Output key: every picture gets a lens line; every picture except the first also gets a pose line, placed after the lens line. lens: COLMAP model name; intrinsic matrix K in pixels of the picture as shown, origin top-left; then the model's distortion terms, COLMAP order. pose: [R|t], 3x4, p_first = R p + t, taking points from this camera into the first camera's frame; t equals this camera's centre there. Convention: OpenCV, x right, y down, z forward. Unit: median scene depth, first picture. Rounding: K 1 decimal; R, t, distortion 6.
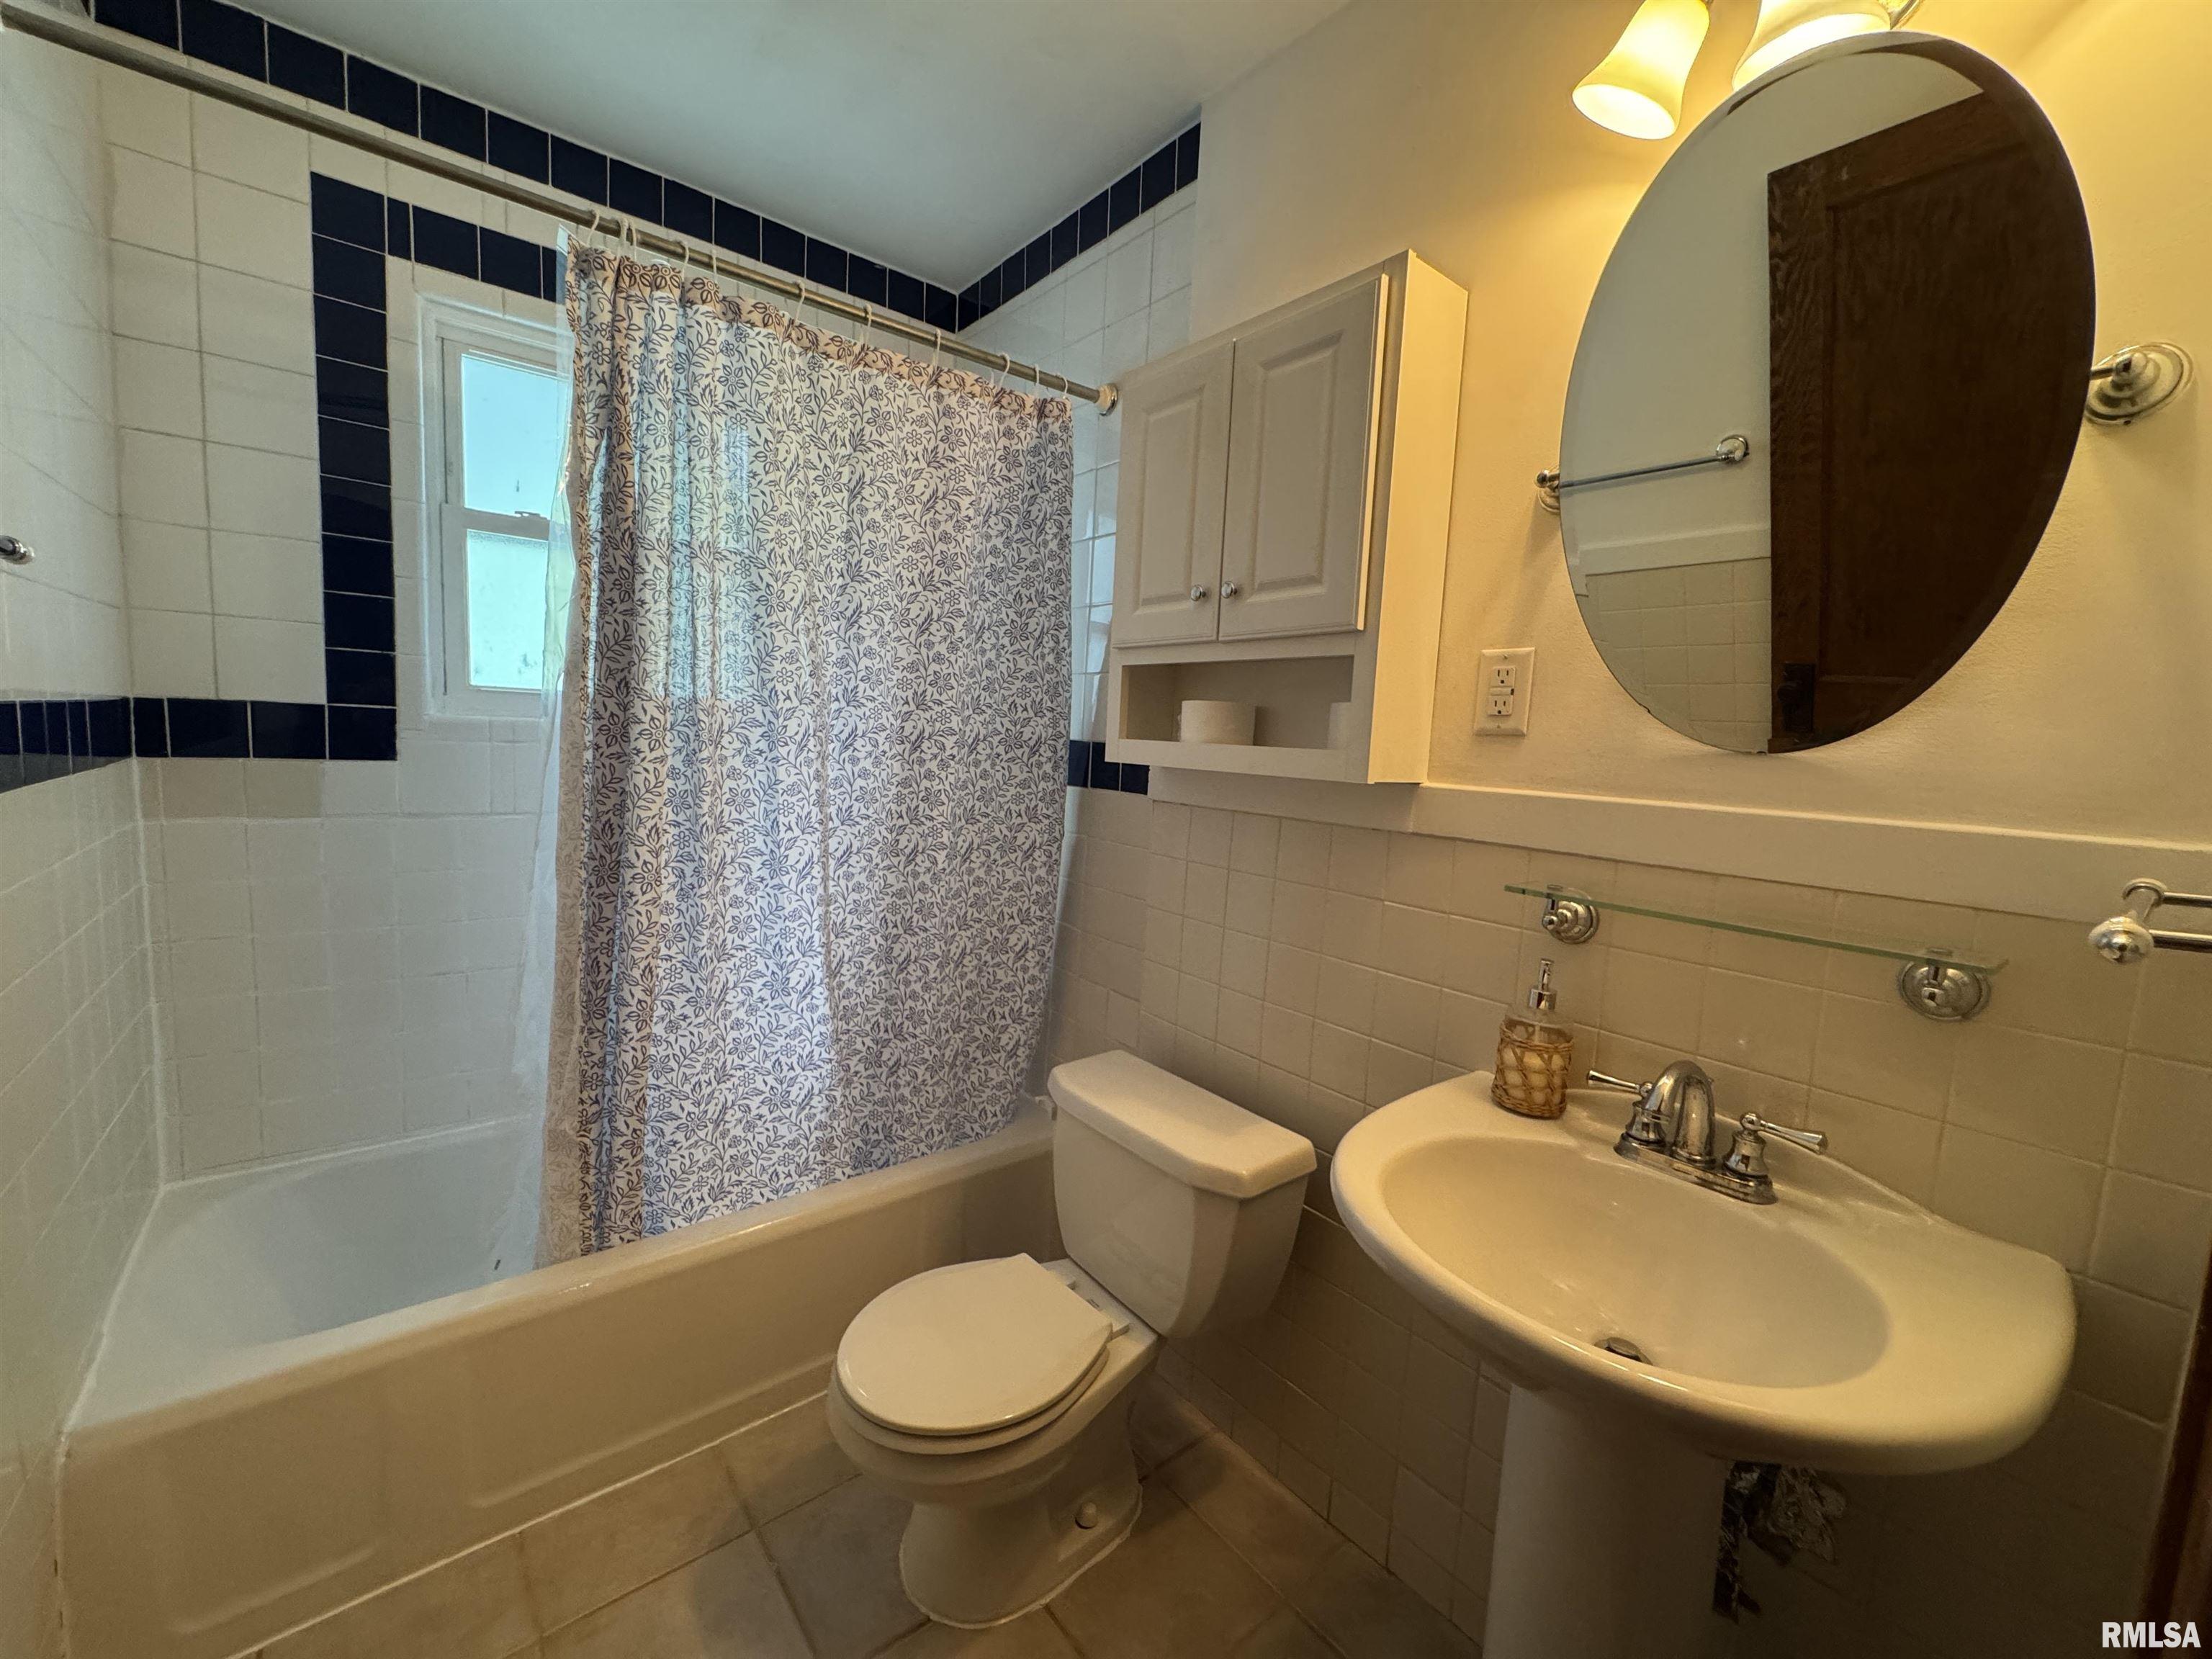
lens RADIAL K [[887.2, 0, 1104.8], [0, 887.2, 827.8], [0, 0, 1]] dist [-0.003113, 0.000474]
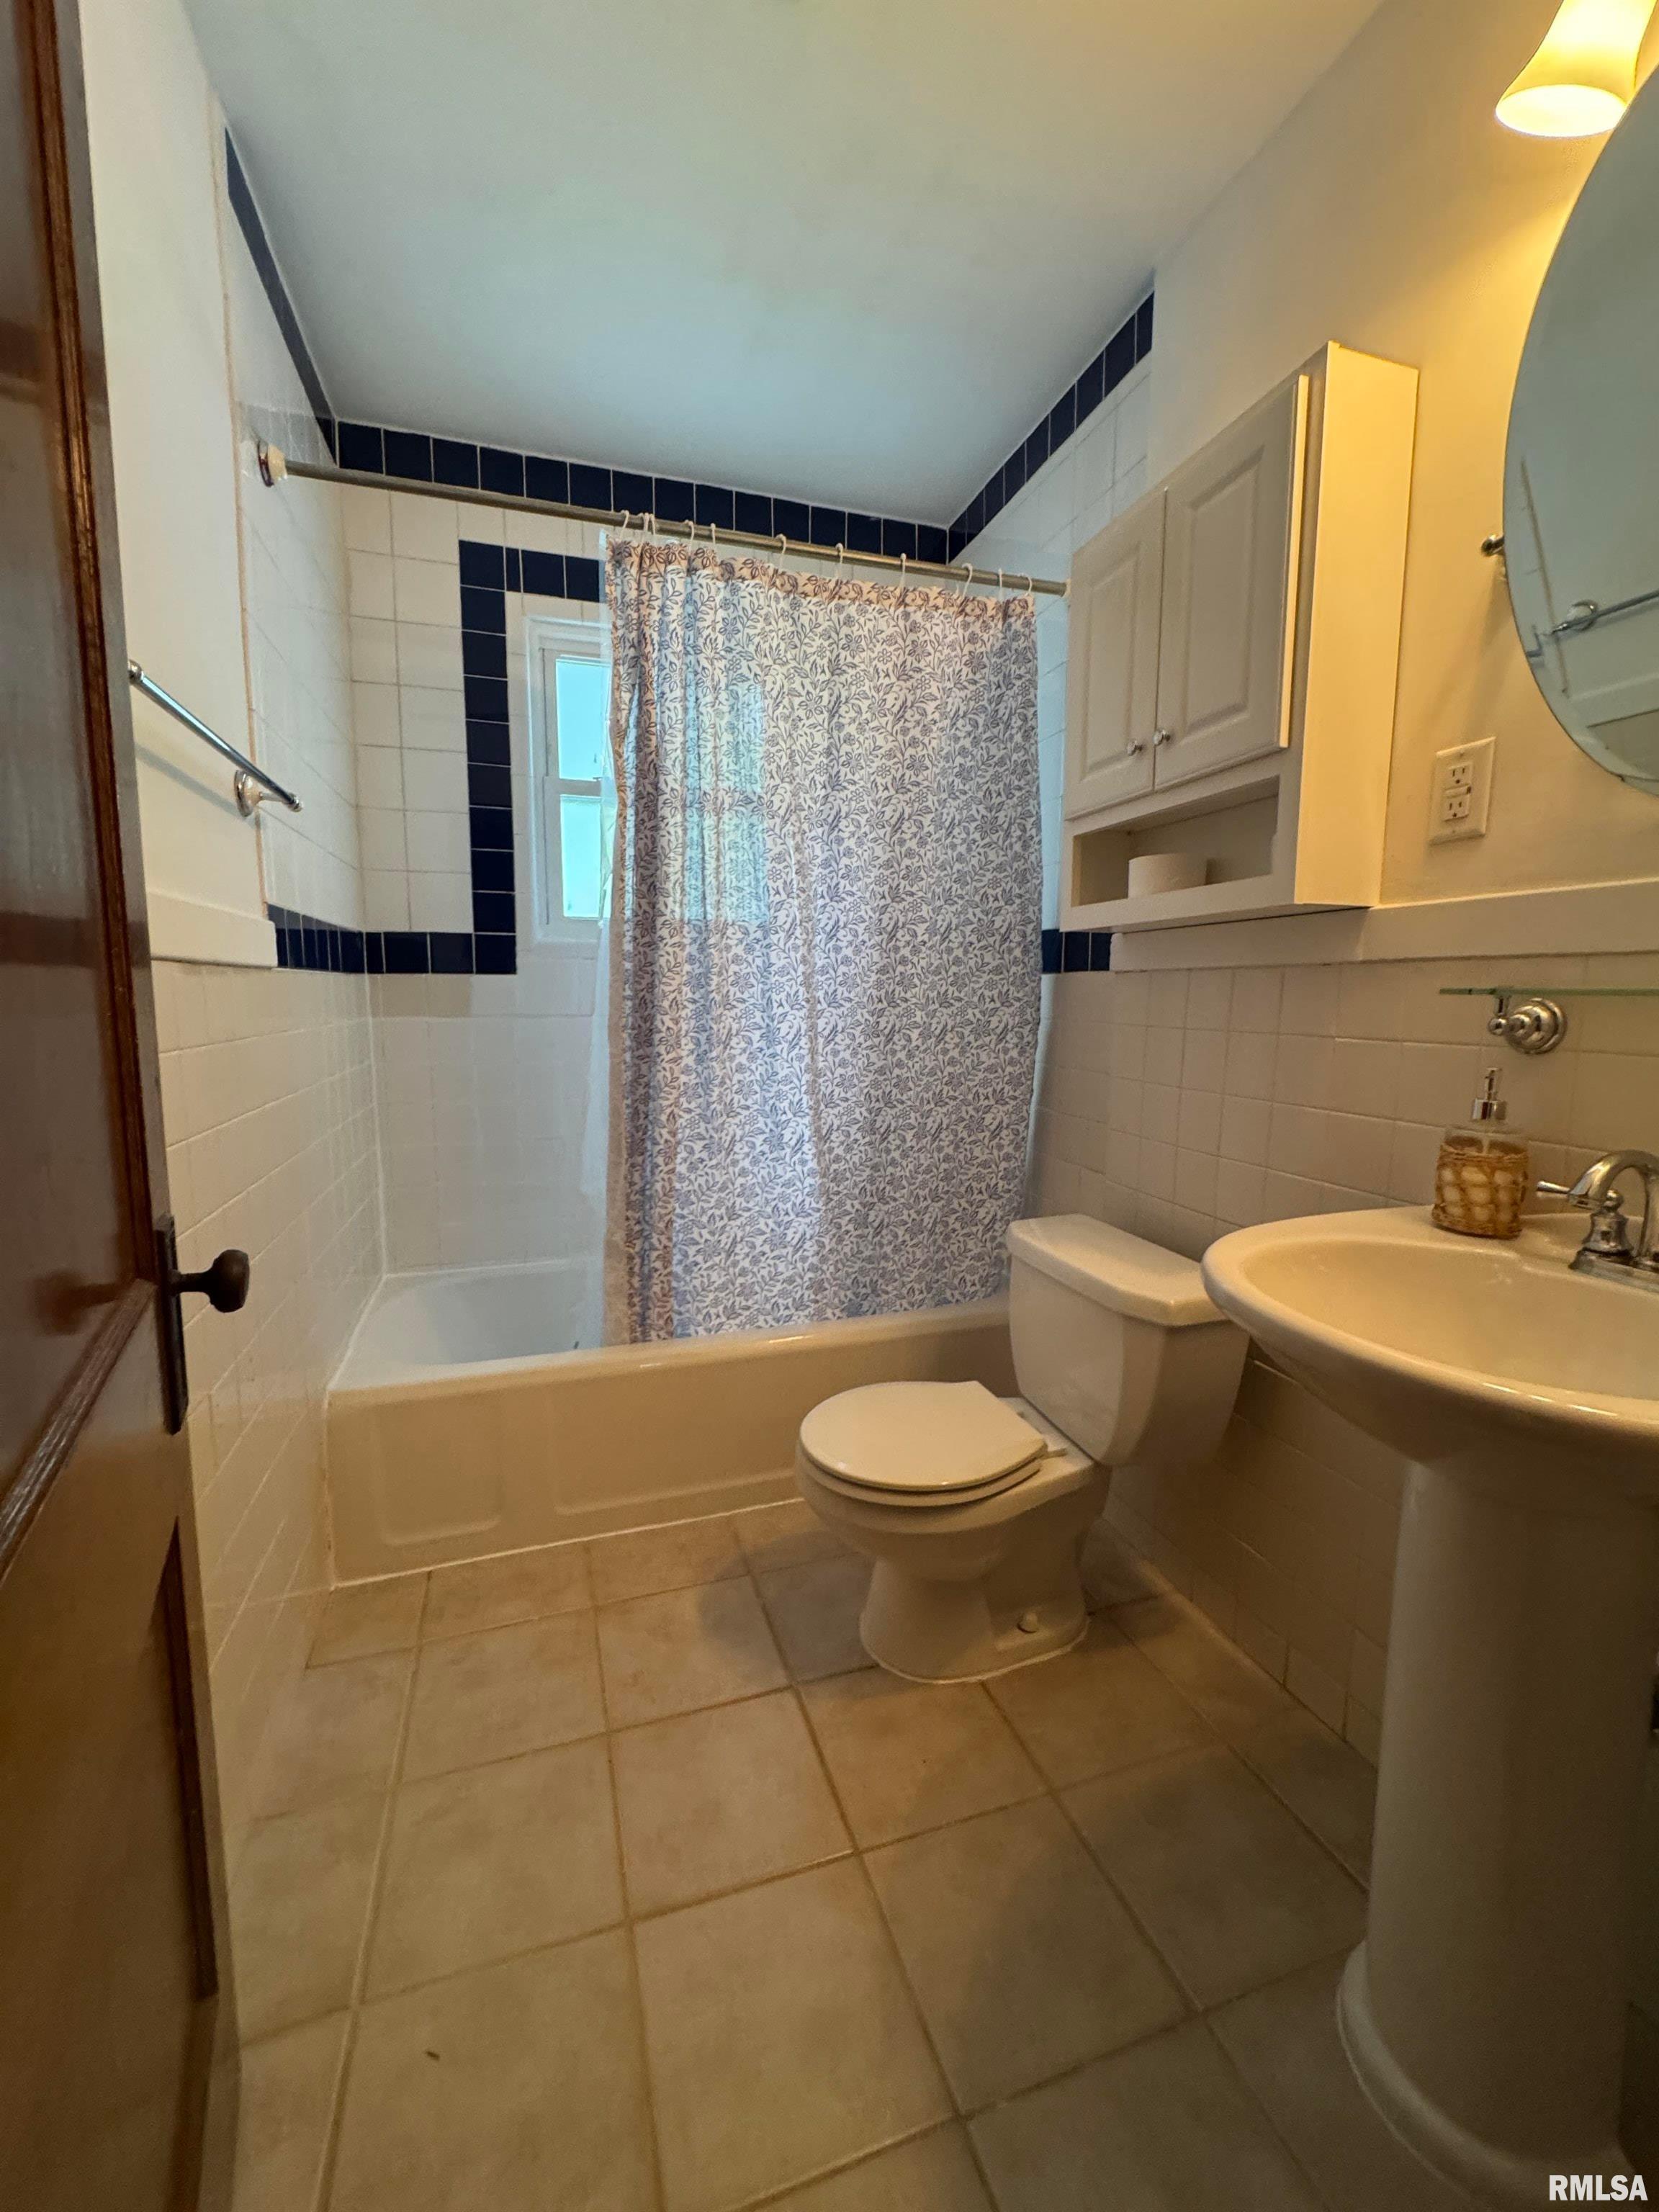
lens RADIAL K [[887.2, 0, 828.1], [0, 887.2, 1099.3], [0, 0, 1]] dist [-0.003113, 0.000474]
pose [[0.931491, -0.003603, -0.363745, 0.136968], [0.005924, 0.999969, 0.005266, 0.125316], [0.363715, -0.007060, 0.931484, -0.079789]]
